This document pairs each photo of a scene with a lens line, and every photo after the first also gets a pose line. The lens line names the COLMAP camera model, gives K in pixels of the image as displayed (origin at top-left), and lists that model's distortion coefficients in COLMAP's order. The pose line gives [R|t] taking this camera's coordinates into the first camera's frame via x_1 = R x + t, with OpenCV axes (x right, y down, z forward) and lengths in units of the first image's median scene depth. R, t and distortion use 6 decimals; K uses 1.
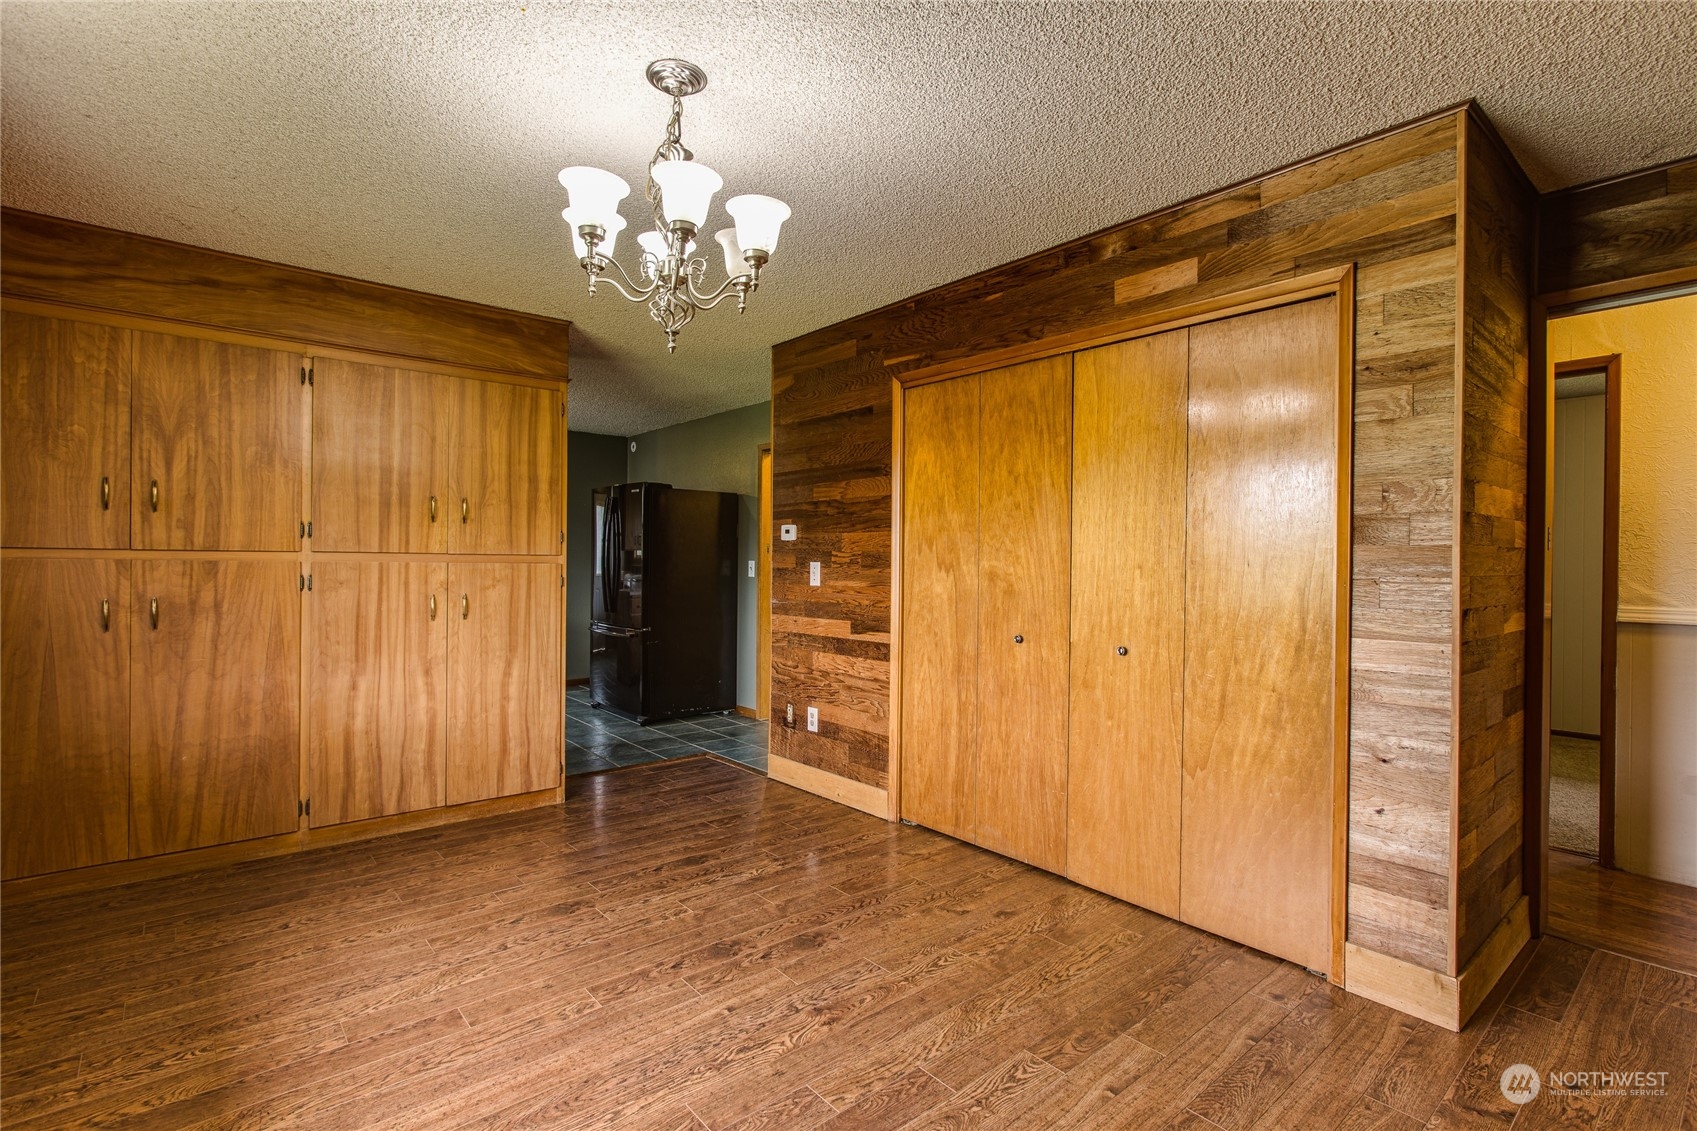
lens RADIAL K [[800.2, 0, 850.2], [0, 800.2, 559.6], [0, 0, 1]] dist [-0.012186, 0.002772]
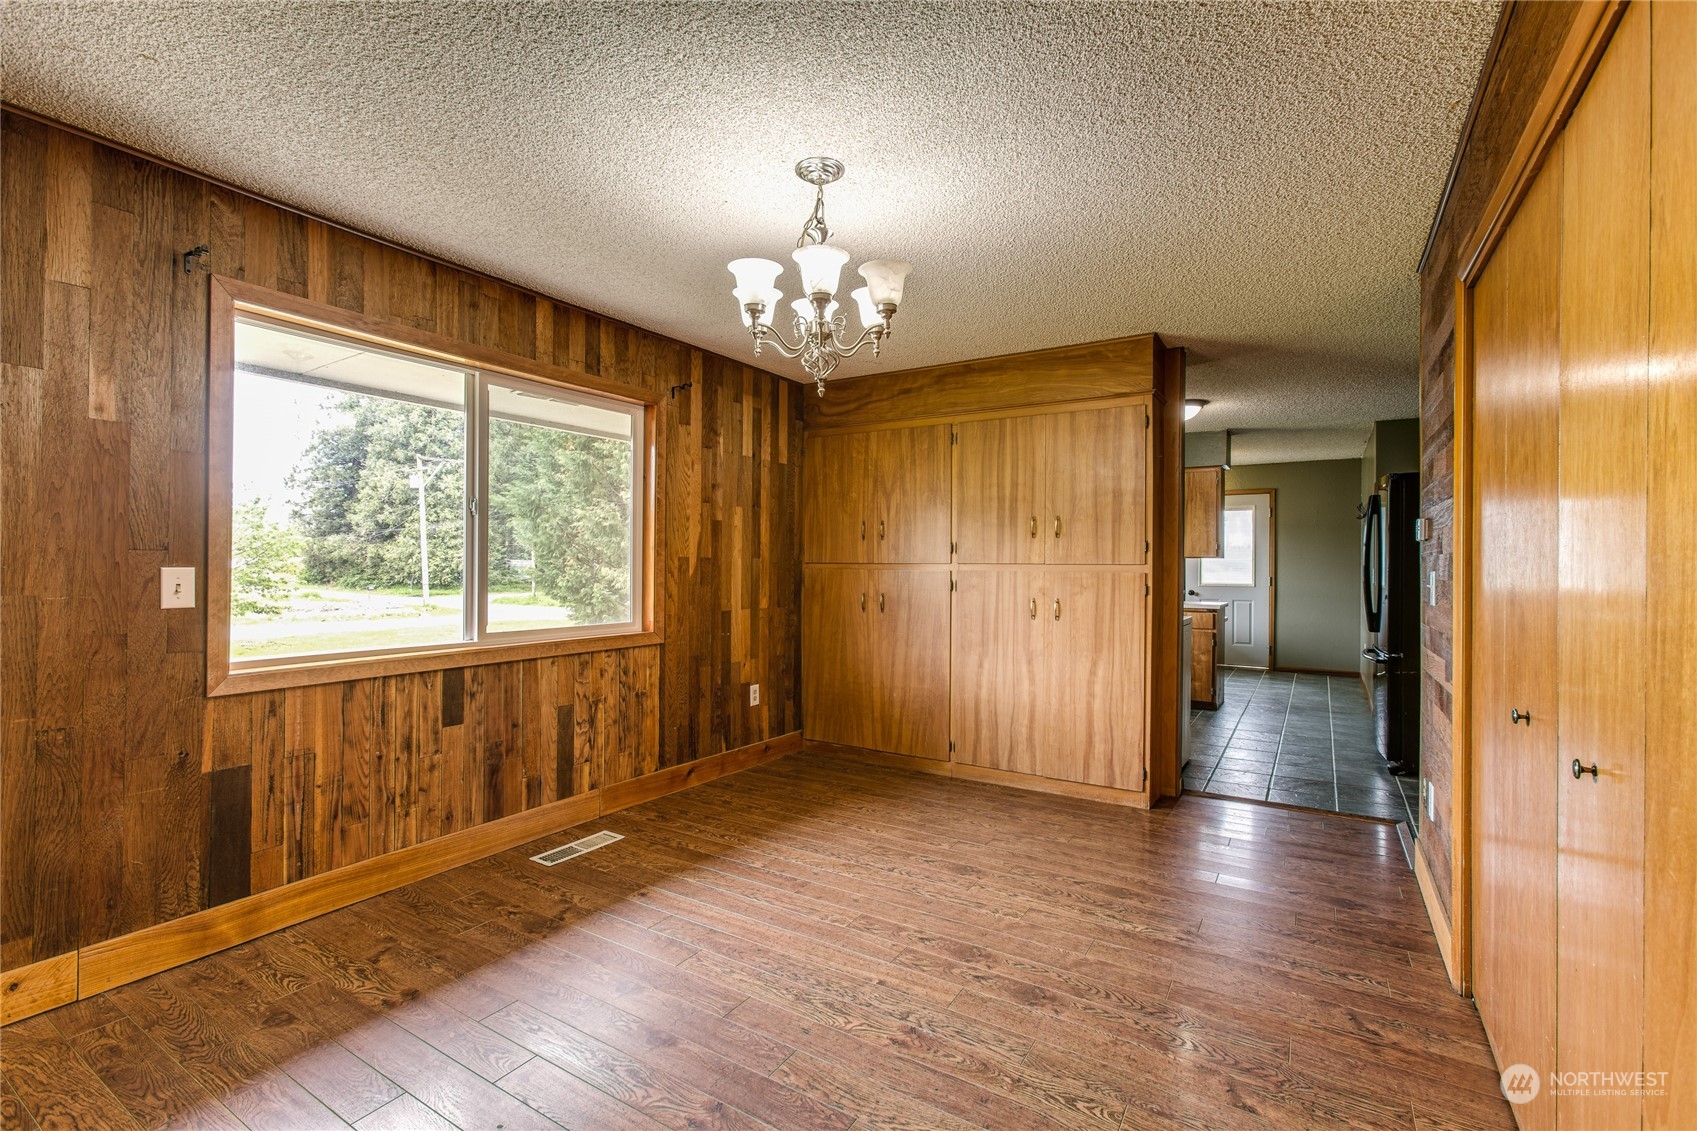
lens RADIAL K [[748.8, 0, 837.2], [0, 748.8, 564.2], [0, 0, 1]] dist [-0.012931, 0.008729]
pose [[0.296042, -0.012199, -0.955097, 0.518790], [-0.000502, 0.999916, -0.012927, 0.008170], [0.955175, 0.004307, 0.296011, 0.416782]]
